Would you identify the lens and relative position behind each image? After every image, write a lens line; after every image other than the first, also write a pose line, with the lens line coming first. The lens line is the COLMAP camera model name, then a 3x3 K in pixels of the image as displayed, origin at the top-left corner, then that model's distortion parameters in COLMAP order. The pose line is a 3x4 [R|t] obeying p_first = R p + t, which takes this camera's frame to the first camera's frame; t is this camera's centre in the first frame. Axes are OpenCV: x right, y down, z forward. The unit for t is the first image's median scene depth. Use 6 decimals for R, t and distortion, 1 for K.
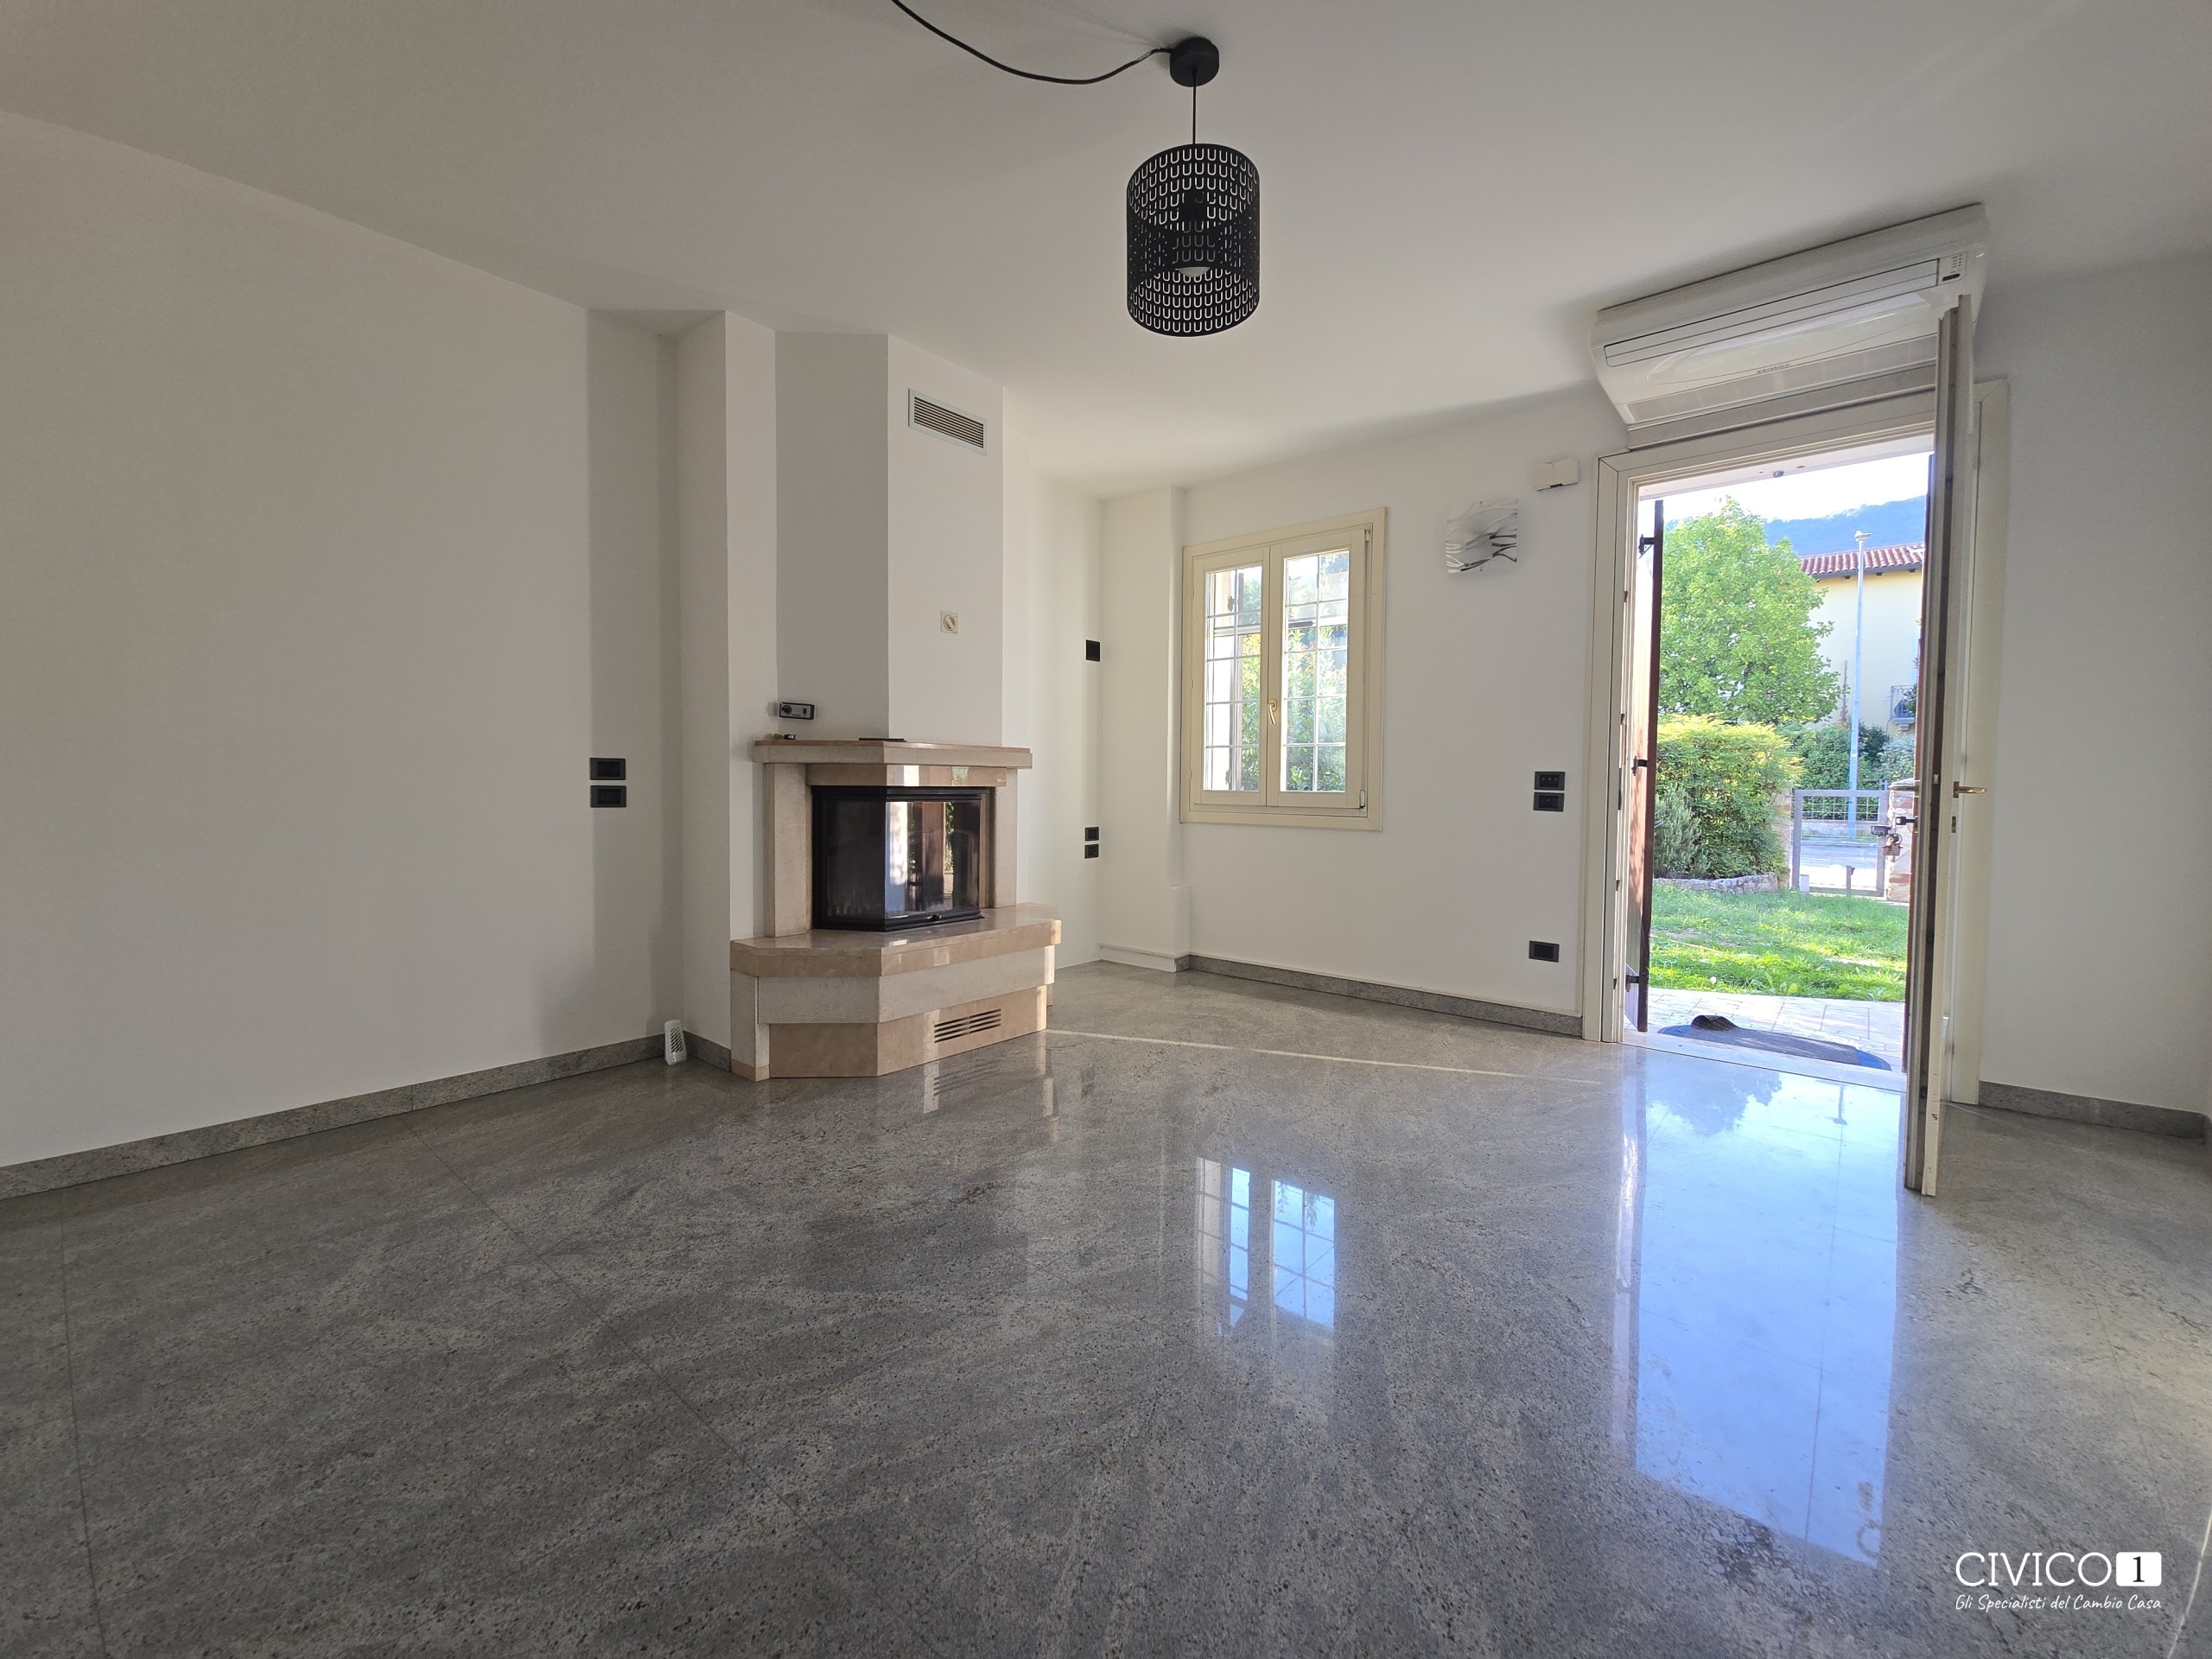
lens RADIAL K [[898.4, 0, 1105.2], [0, 898.4, 822.7], [0, 0, 1]] dist [0.003572, -0.001478]
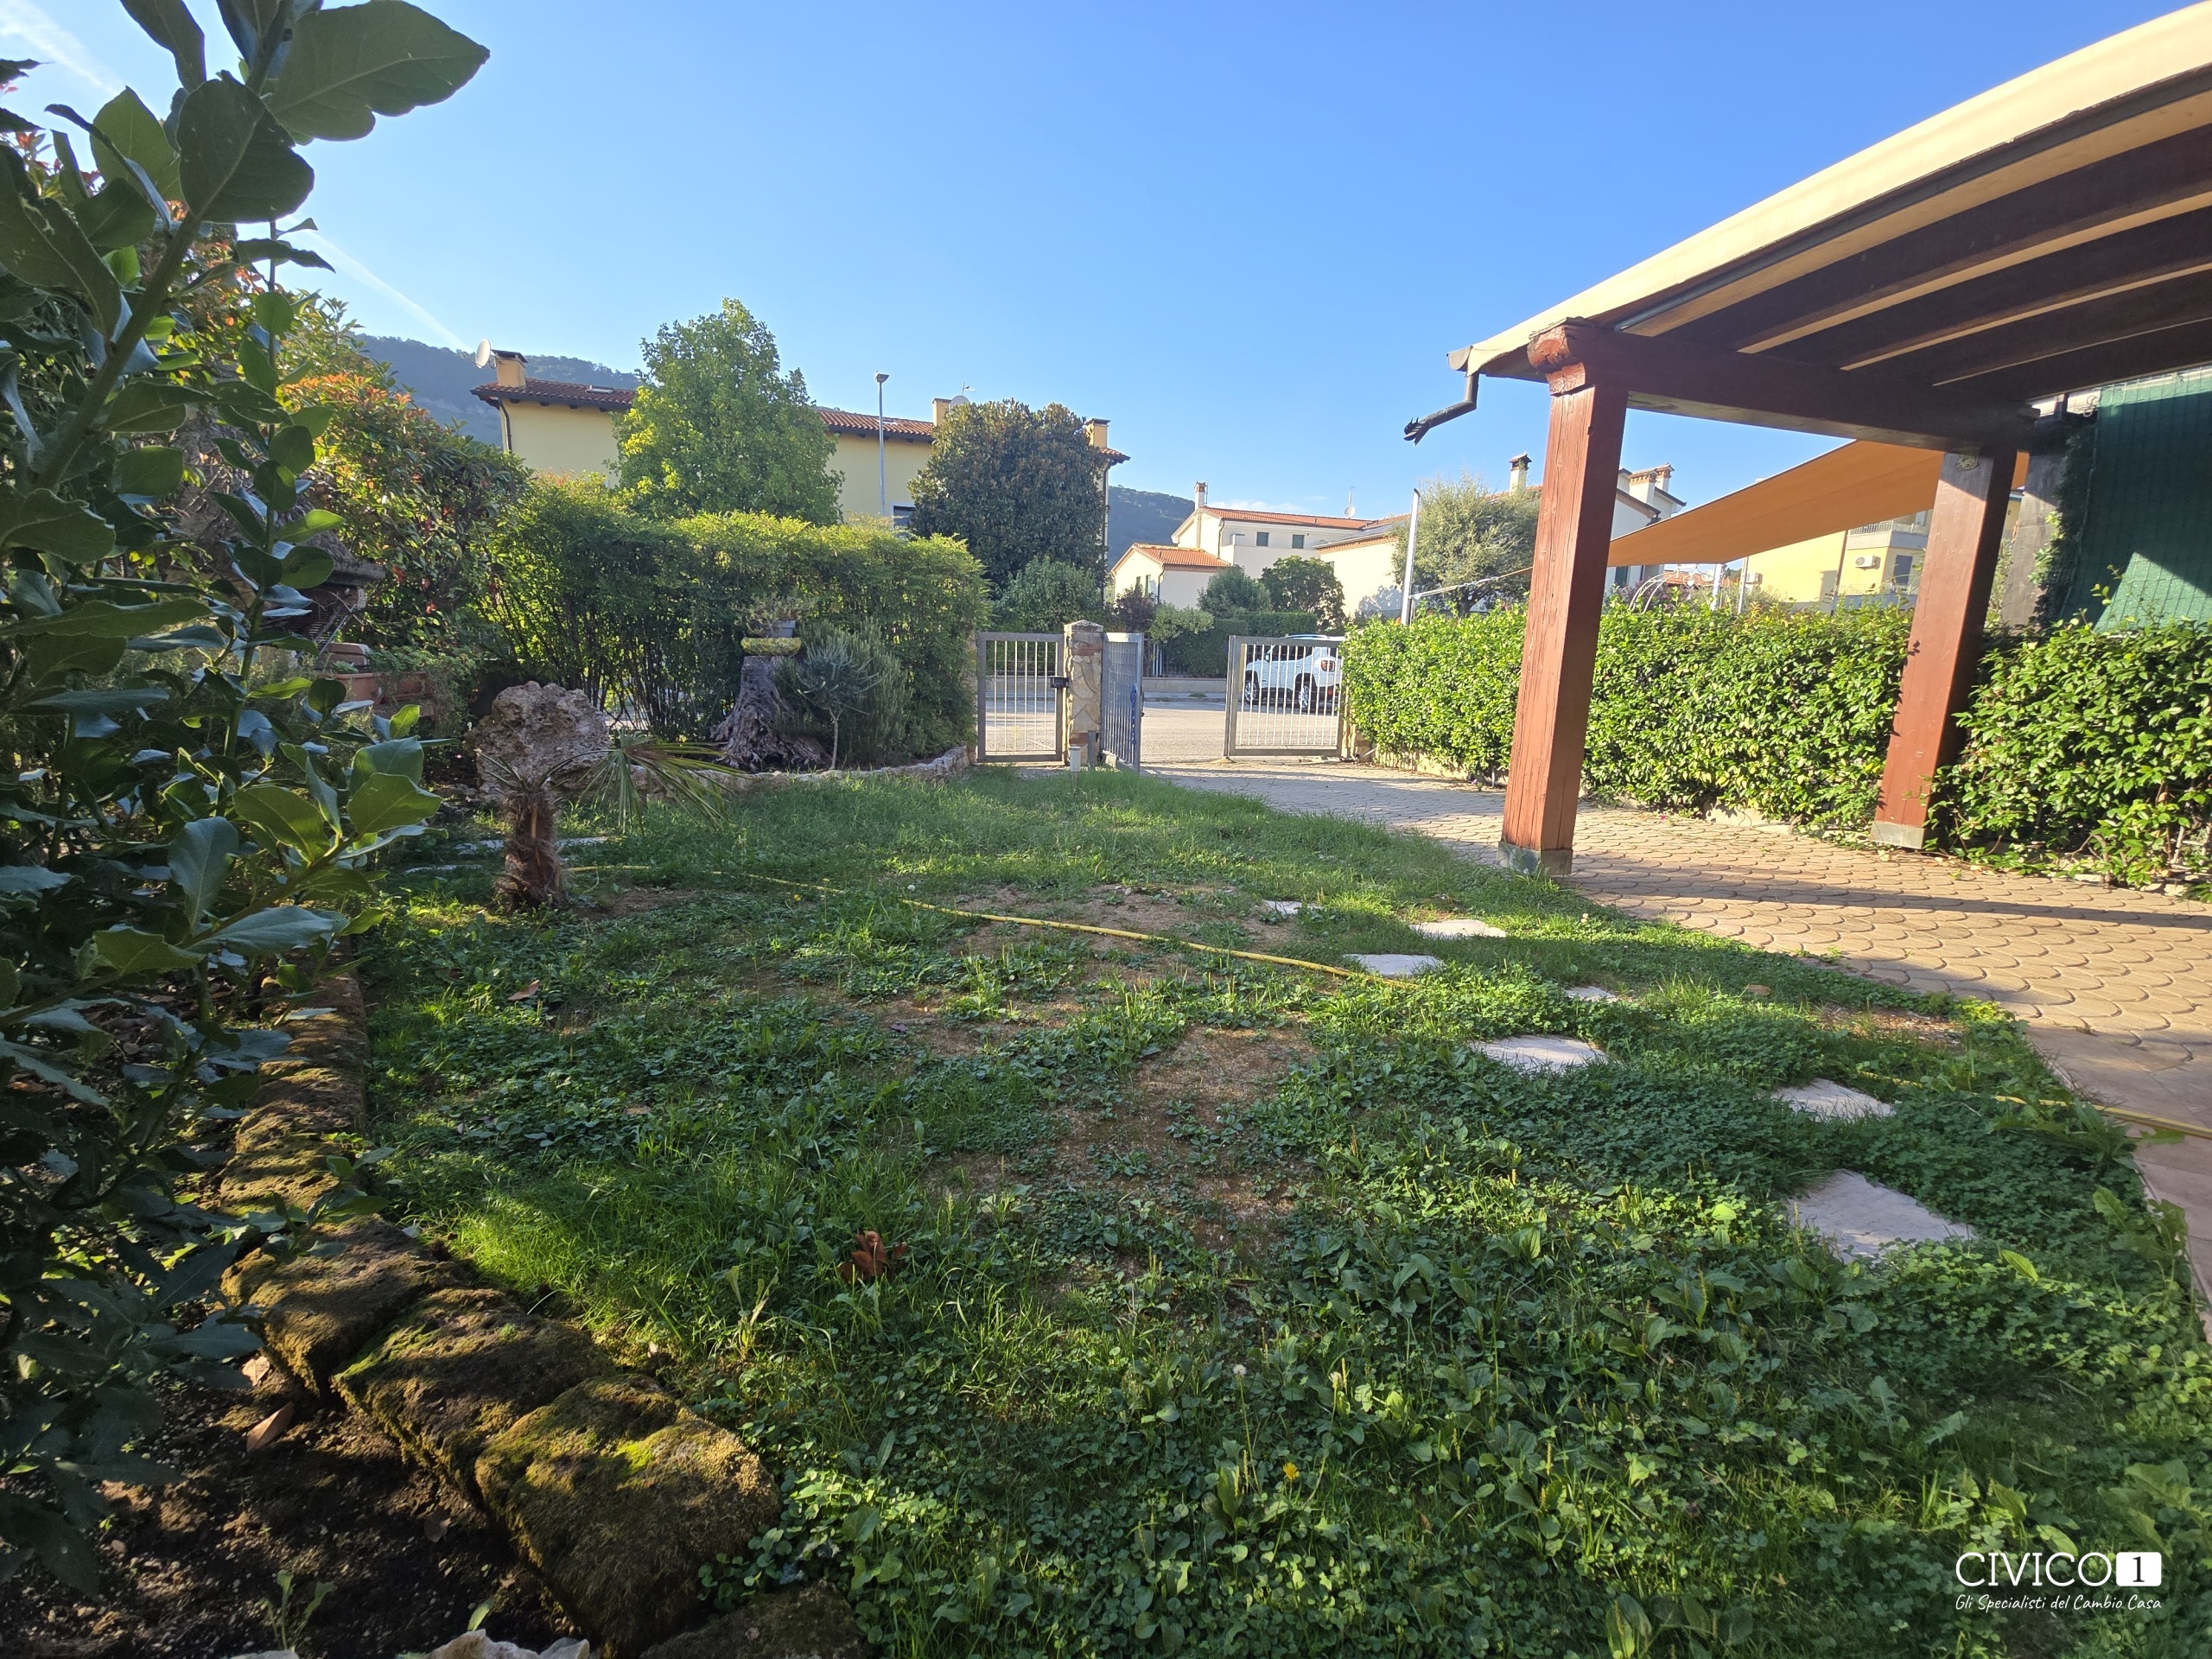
lens RADIAL K [[898.4, 0, 1092.5], [0, 898.4, 807.7], [0, 0, 1]] dist [0.003572, -0.001478]
pose [[0.521396, -0.136755, 0.842285, 0.144100], [0.018361, 0.988644, 0.149152, -0.000626], [-0.853117, -0.062302, 0.517986, 0.503661]]
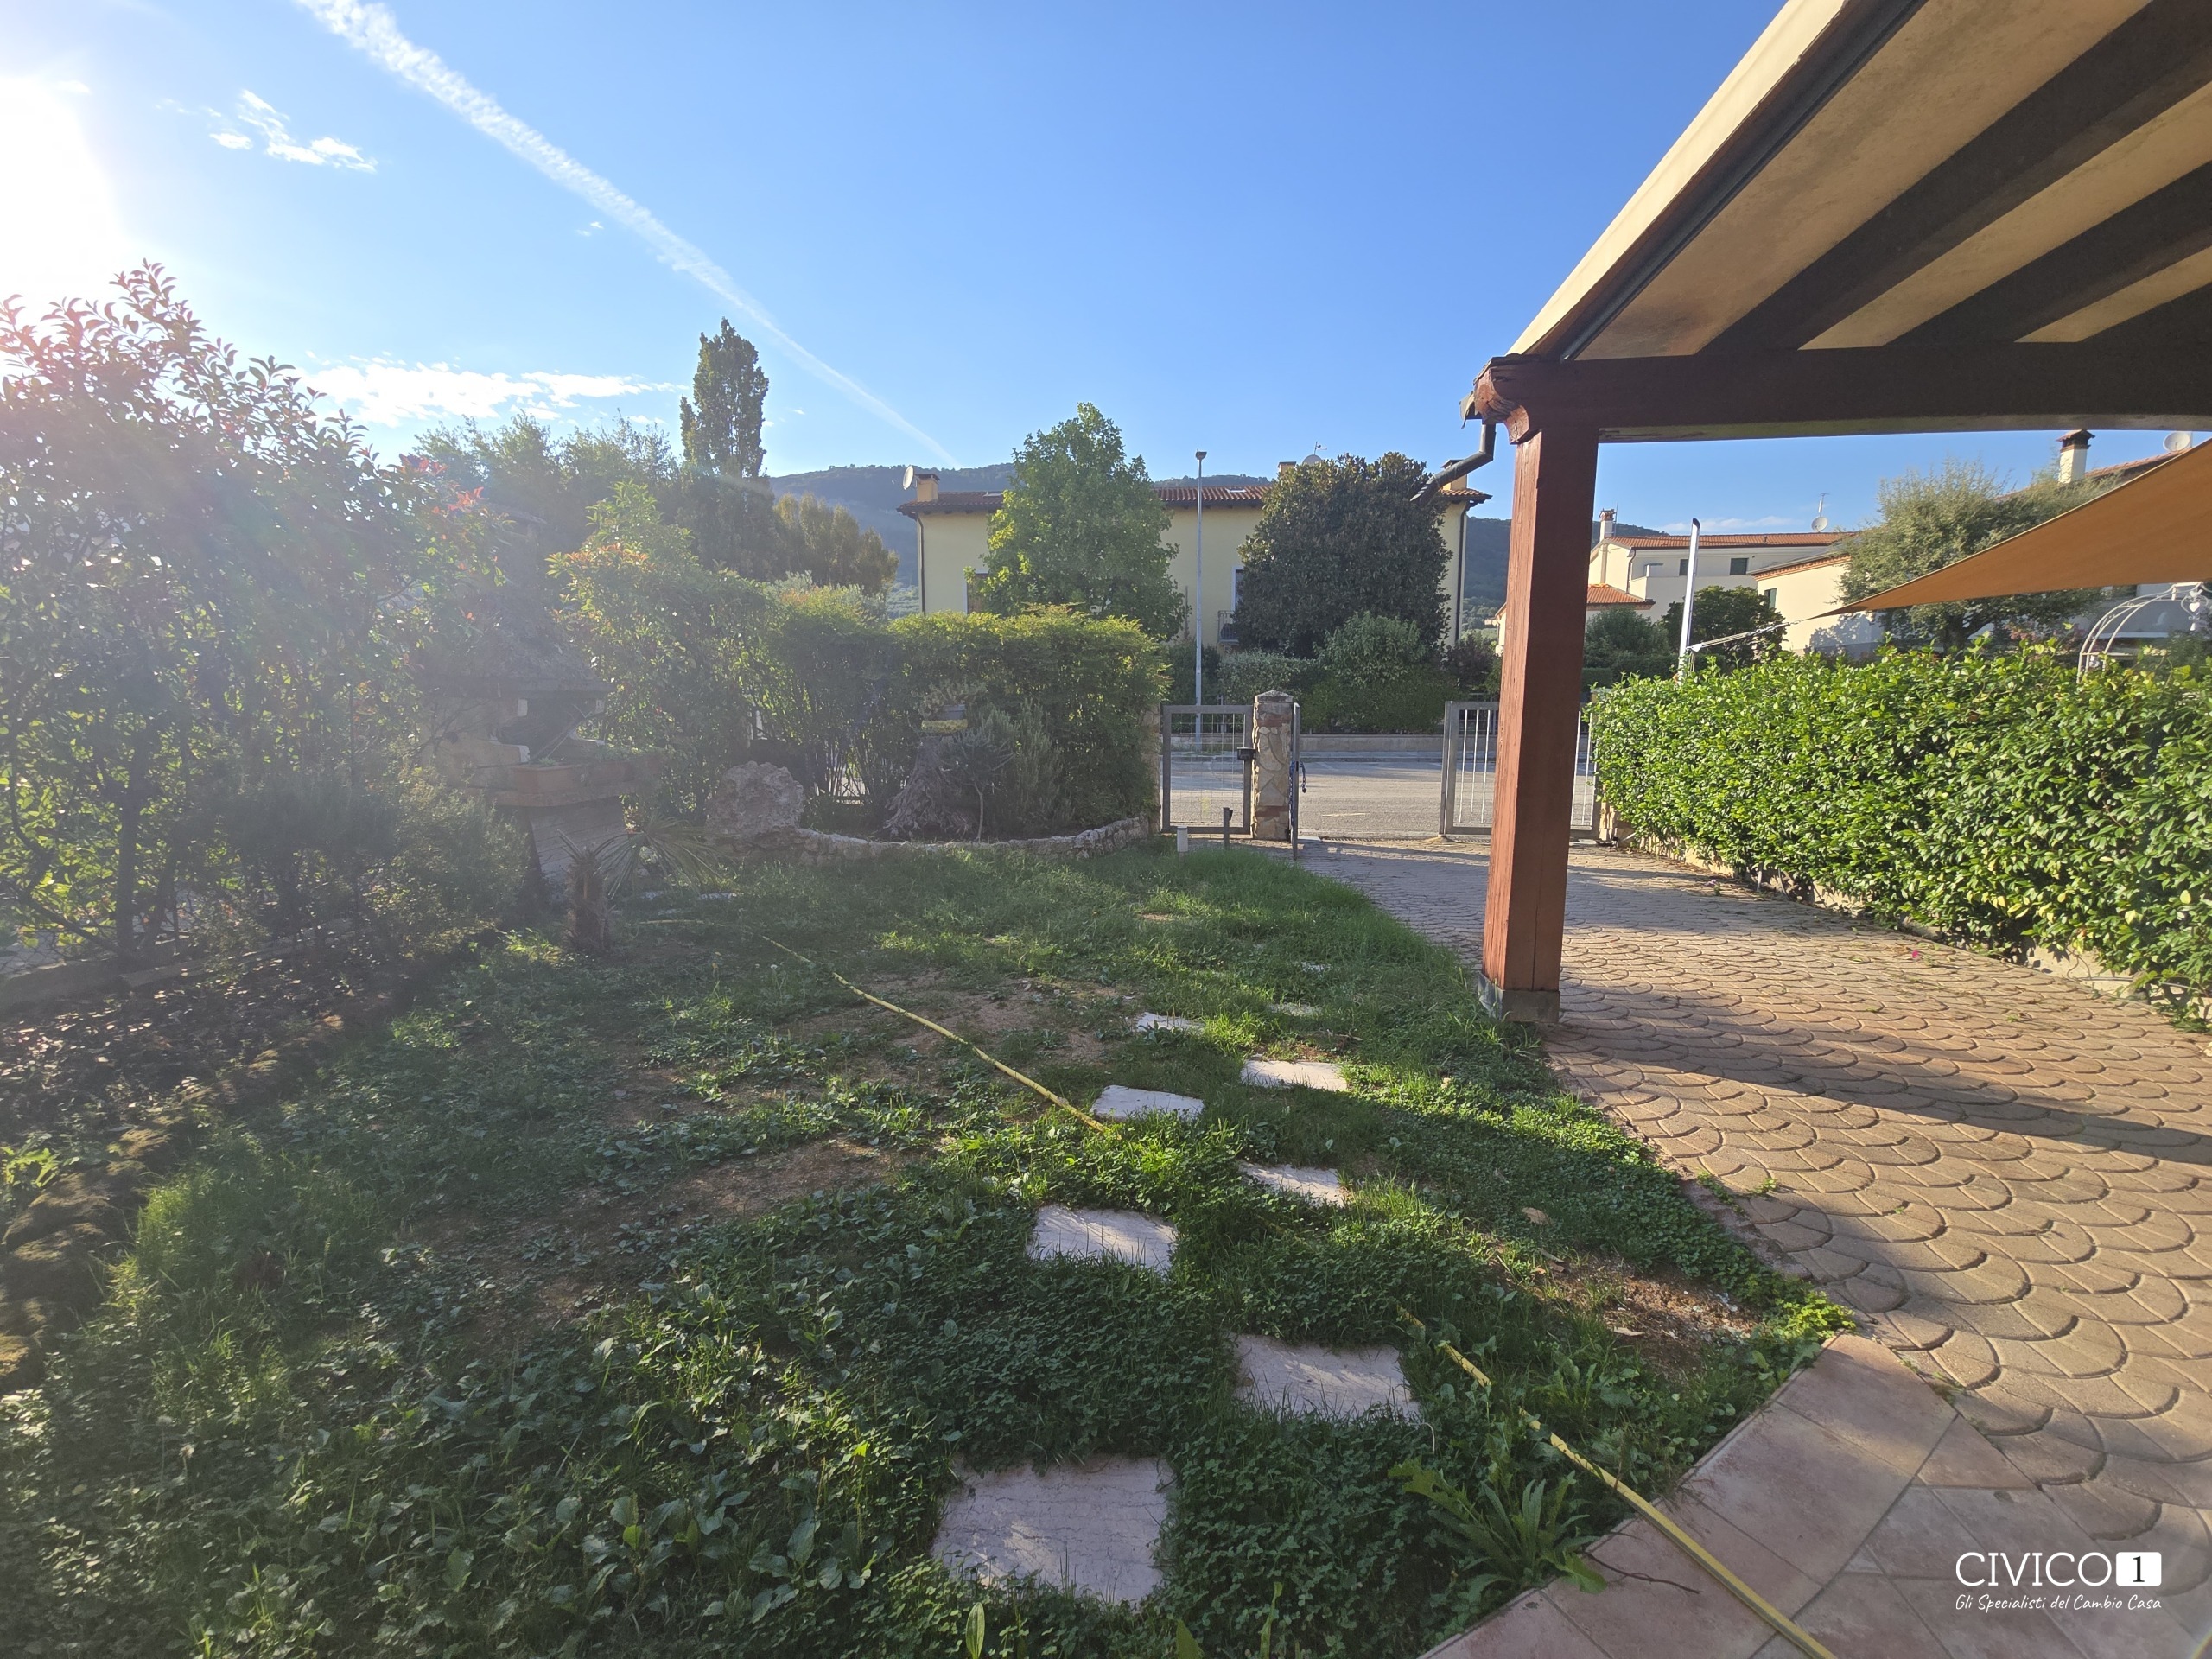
lens RADIAL K [[898.4, 0, 1097.7], [0, 898.4, 810.6], [0, 0, 1]] dist [0.003572, -0.001478]
pose [[0.826981, -0.073207, 0.557444, 0.269002], [0.030570, 0.995875, 0.085432, -0.013932], [-0.561399, -0.053610, 0.825807, 0.371432]]
